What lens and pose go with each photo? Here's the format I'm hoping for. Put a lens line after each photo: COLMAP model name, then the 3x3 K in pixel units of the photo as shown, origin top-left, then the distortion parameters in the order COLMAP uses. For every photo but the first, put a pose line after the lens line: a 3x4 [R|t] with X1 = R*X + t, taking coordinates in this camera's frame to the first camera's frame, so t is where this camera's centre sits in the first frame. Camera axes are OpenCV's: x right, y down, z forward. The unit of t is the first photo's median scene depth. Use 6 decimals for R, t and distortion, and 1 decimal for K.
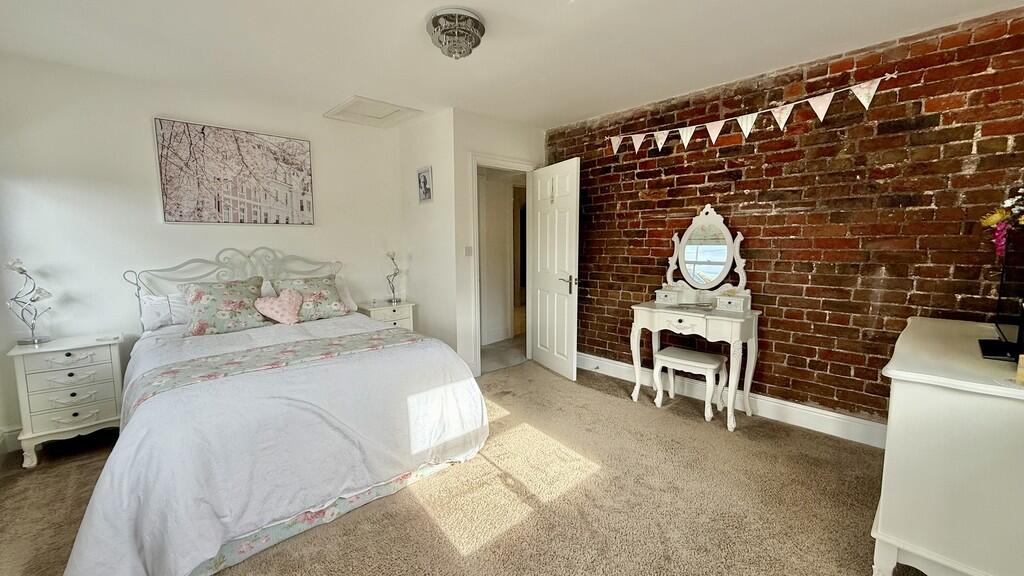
lens RADIAL K [[408.3, 0, 509.4], [0, 408.3, 286.8], [0, 0, 1]] dist [0.000529, 0.000139]
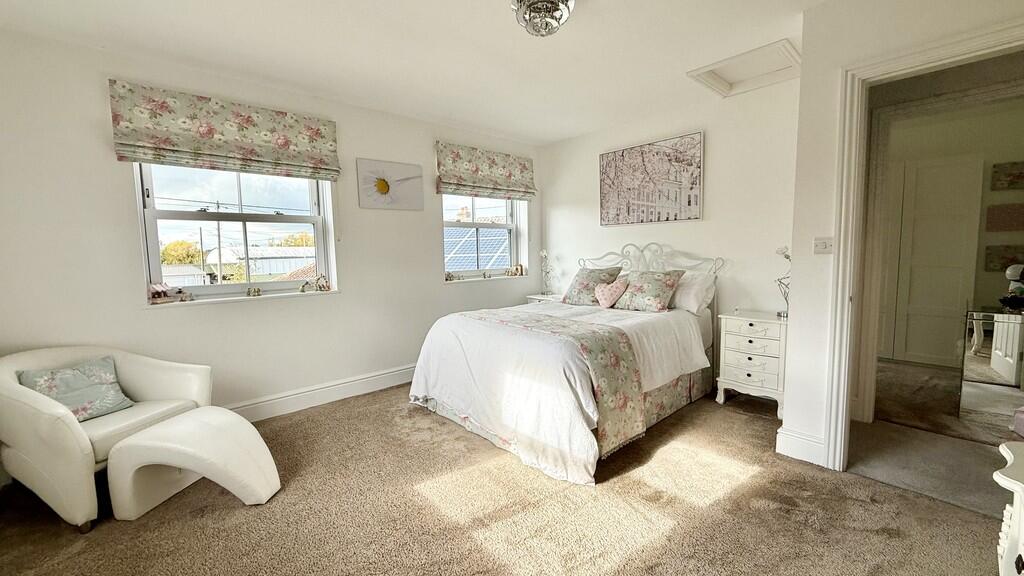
lens RADIAL K [[408.3, 0, 509.4], [0, 408.3, 286.8], [0, 0, 1]] dist [0.000529, 0.000139]
pose [[-0.019168, 0.094211, -0.995368, 0.547251], [-0.094936, 0.990881, 0.095615, -0.047135], [0.995299, 0.096329, -0.010049, 0.636410]]
